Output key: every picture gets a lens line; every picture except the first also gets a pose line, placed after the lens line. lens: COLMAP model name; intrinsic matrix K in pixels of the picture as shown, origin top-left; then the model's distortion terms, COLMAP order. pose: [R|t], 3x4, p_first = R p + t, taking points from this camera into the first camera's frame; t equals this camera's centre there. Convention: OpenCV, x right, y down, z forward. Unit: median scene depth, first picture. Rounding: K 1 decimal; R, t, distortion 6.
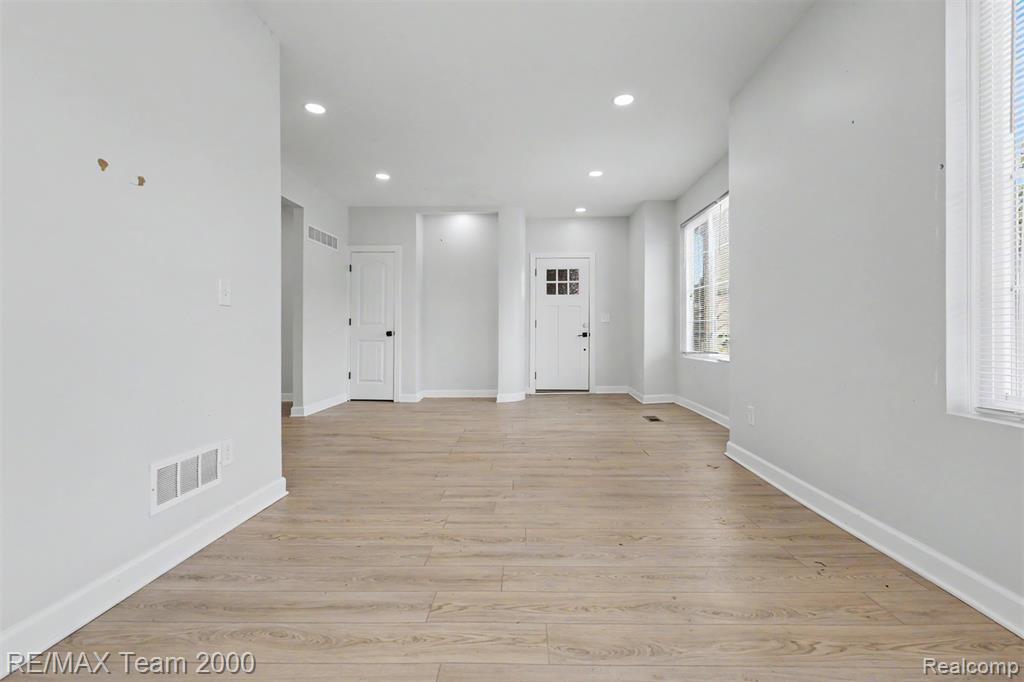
lens RADIAL K [[451.8, 0, 512.3], [0, 451.8, 331.9], [0, 0, 1]] dist [0.000893, 0.000223]
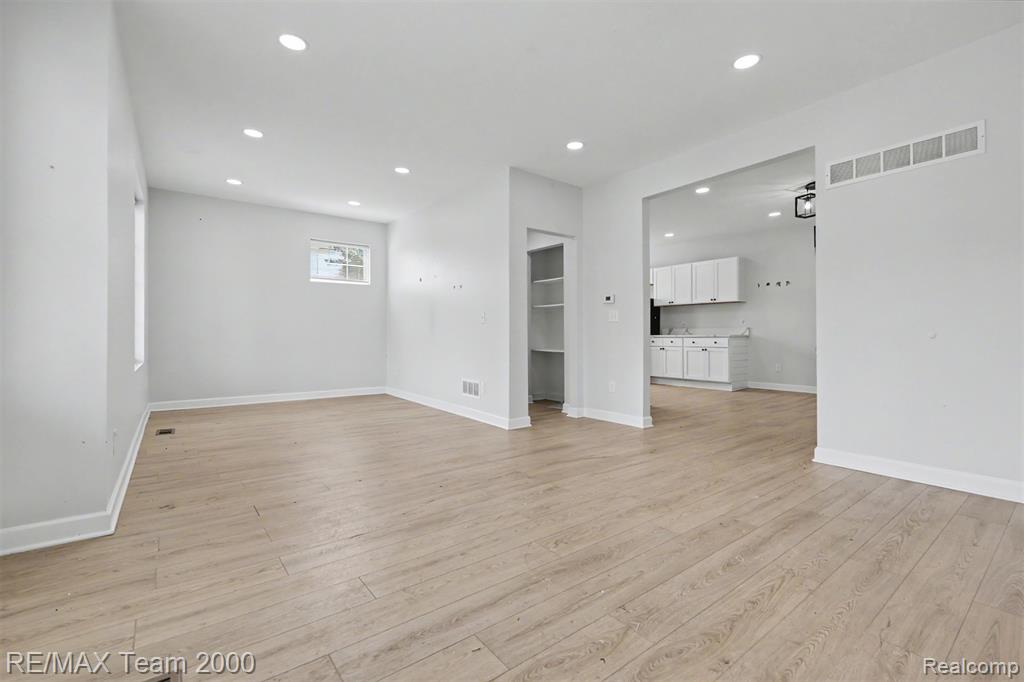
lens RADIAL K [[451.8, 0, 512.3], [0, 451.8, 331.9], [0, 0, 1]] dist [0.000893, 0.000223]
pose [[-0.779755, -0.003802, -0.626073, 0.260771], [0.001280, 0.999970, -0.007666, 0.000634], [0.626083, -0.006779, -0.779727, 1.097105]]
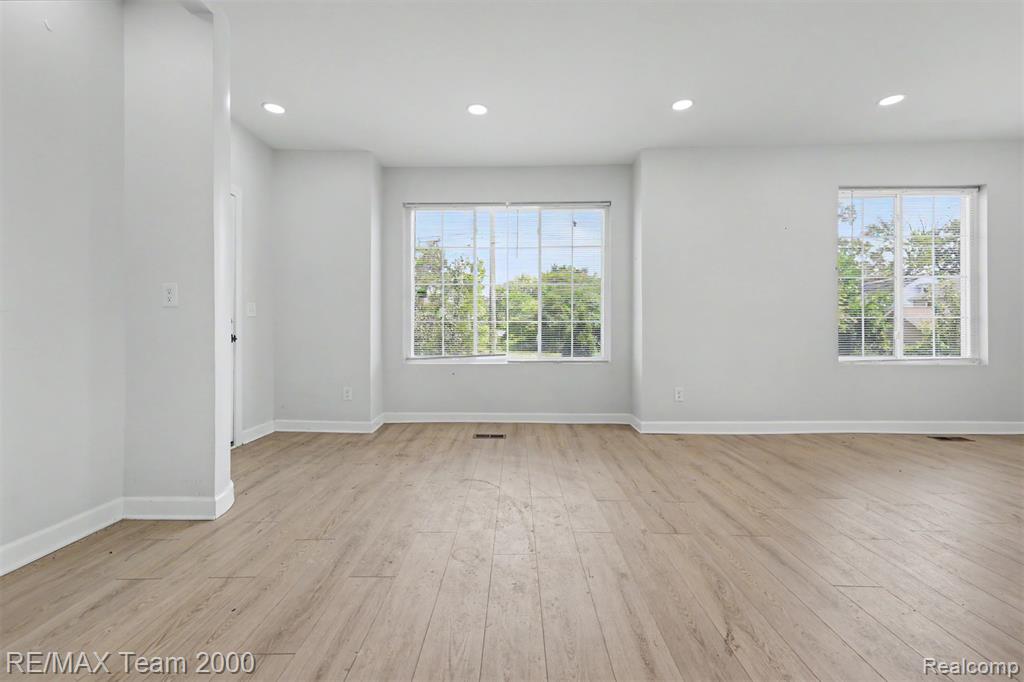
lens RADIAL K [[452.4, 0, 512.5], [0, 452.4, 335.4], [0, 0, 1]] dist [0.001714, 0.000046]
pose [[-0.002261, 0.000436, 0.999997, -0.458831], [0.001337, 0.999999, -0.000433, 0.001279], [-0.999997, 0.001336, -0.002261, 0.813989]]
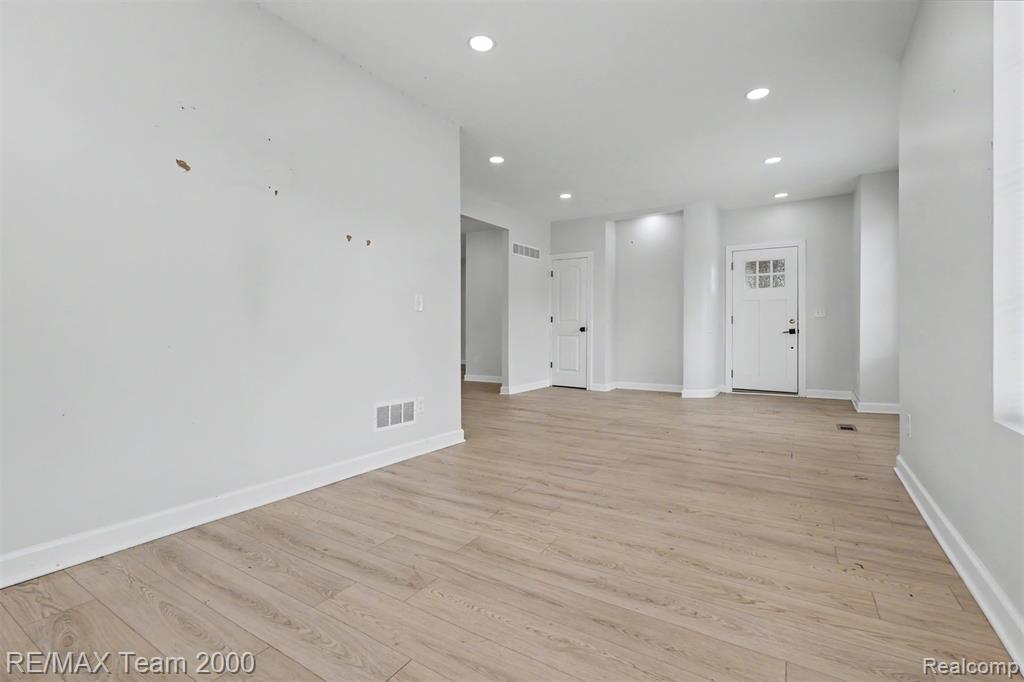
lens RADIAL K [[446.9, 0, 515.2], [0, 446.9, 331.2], [0, 0, 1]] dist [0.000206, -0.000084]
pose [[0.865303, 0.005283, -0.501221, 0.163574], [-0.001383, 0.999966, 0.008152, -0.000953], [0.501247, -0.006361, 0.865281, -0.066649]]
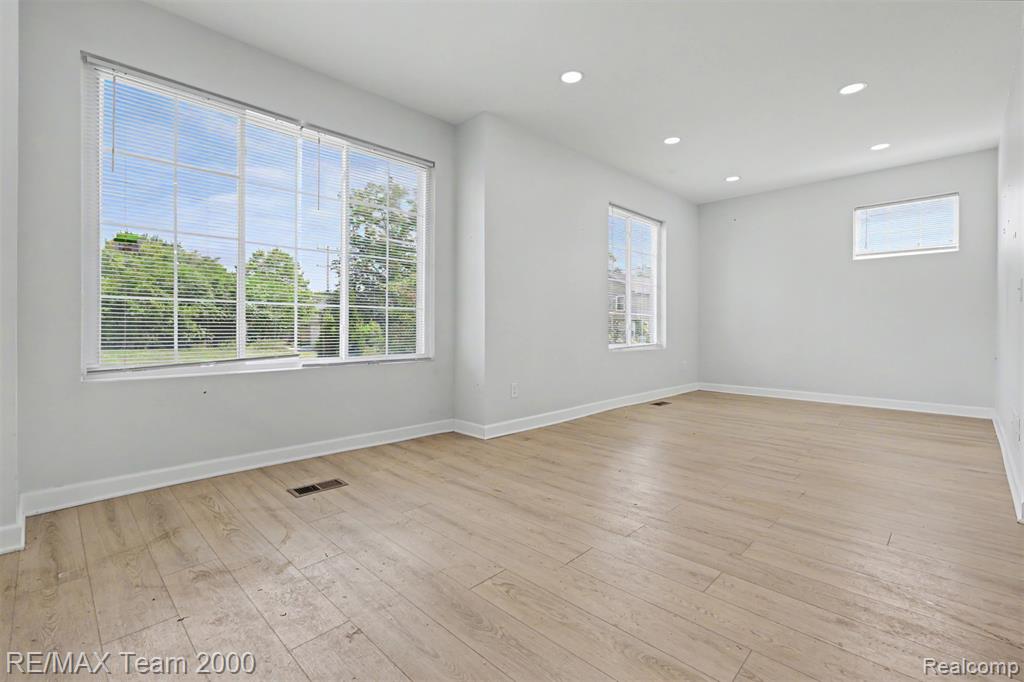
lens RADIAL K [[451.8, 0, 512.3], [0, 451.8, 331.9], [0, 0, 1]] dist [0.000893, 0.000223]
pose [[-0.728449, -0.008146, 0.685052, -0.186083], [-0.002515, 0.999954, 0.009216, 0.003177], [-0.685096, 0.004990, -0.728436, 1.043089]]
